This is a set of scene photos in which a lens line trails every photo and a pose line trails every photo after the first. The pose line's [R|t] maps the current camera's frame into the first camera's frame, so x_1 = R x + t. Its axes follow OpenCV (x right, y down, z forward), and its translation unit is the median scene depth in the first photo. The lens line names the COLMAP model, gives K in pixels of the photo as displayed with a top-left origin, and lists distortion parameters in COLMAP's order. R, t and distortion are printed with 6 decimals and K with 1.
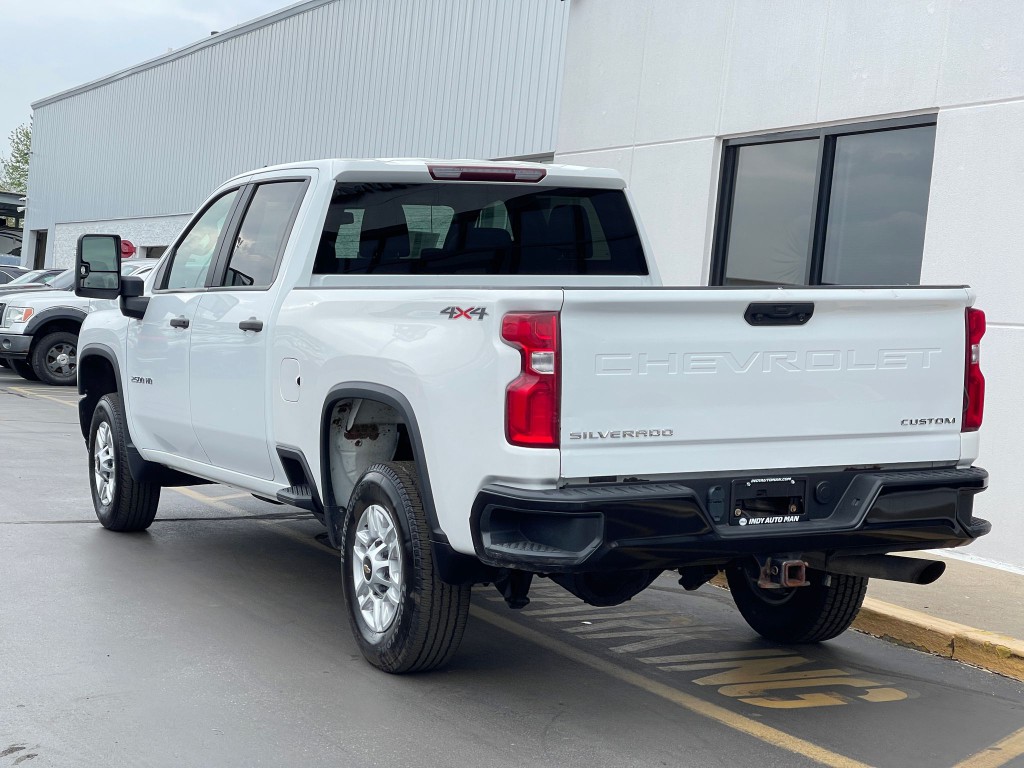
lens RADIAL K [[1908.1, 0, 512.0], [0, 1908.1, 384.0], [0, 0, 1]] dist [0.080866, 1.108376]
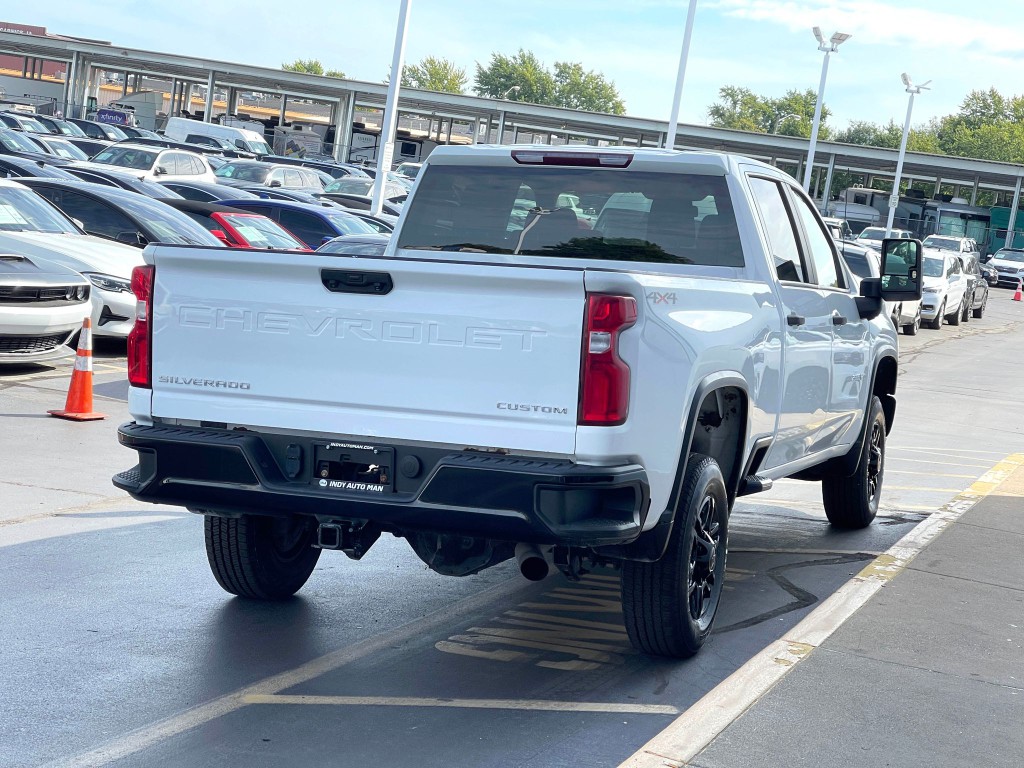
lens RADIAL K [[1908.1, 0, 512.0], [0, 1908.1, 384.0], [0, 0, 1]] dist [0.080866, 1.108376]
pose [[0.697782, 0.081287, -0.711683, 0.903683], [-0.093481, 0.995377, 0.022035, -0.012553], [0.710185, 0.051153, 0.702155, 0.343746]]
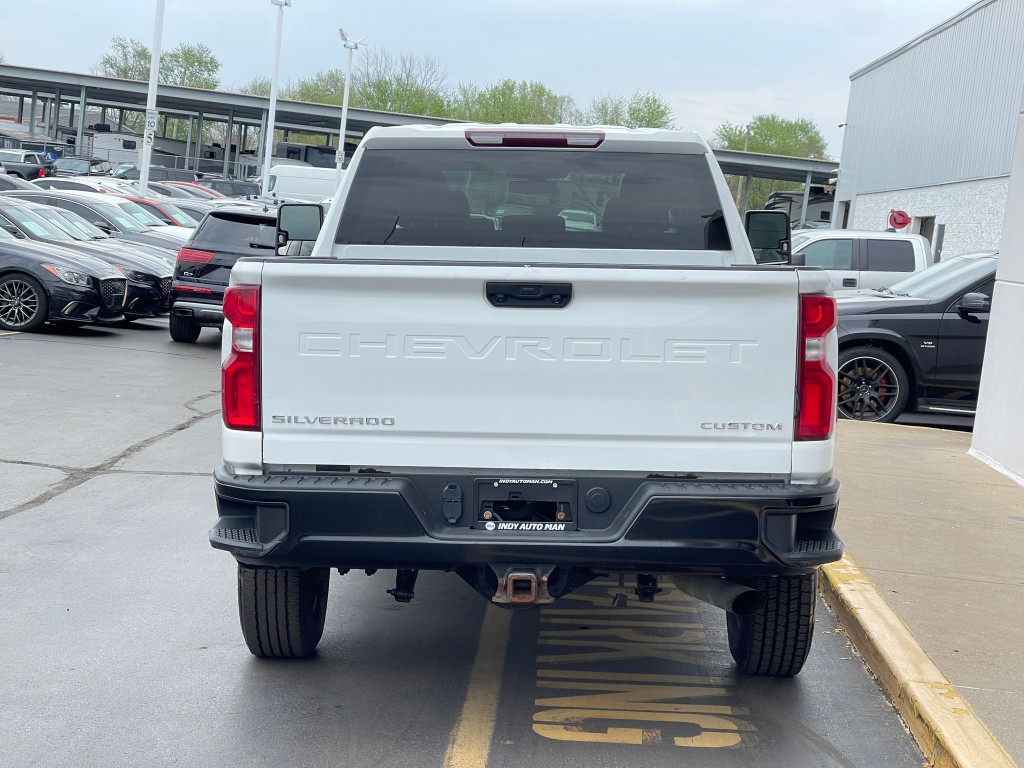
lens RADIAL K [[1908.1, 0, 512.0], [0, 1908.1, 384.0], [0, 0, 1]] dist [0.080866, 1.108376]
pose [[0.891246, 0.045903, -0.451191, 0.522226], [-0.039024, 0.998937, 0.024543, -0.016382], [0.451838, -0.004267, 0.892090, 0.204862]]
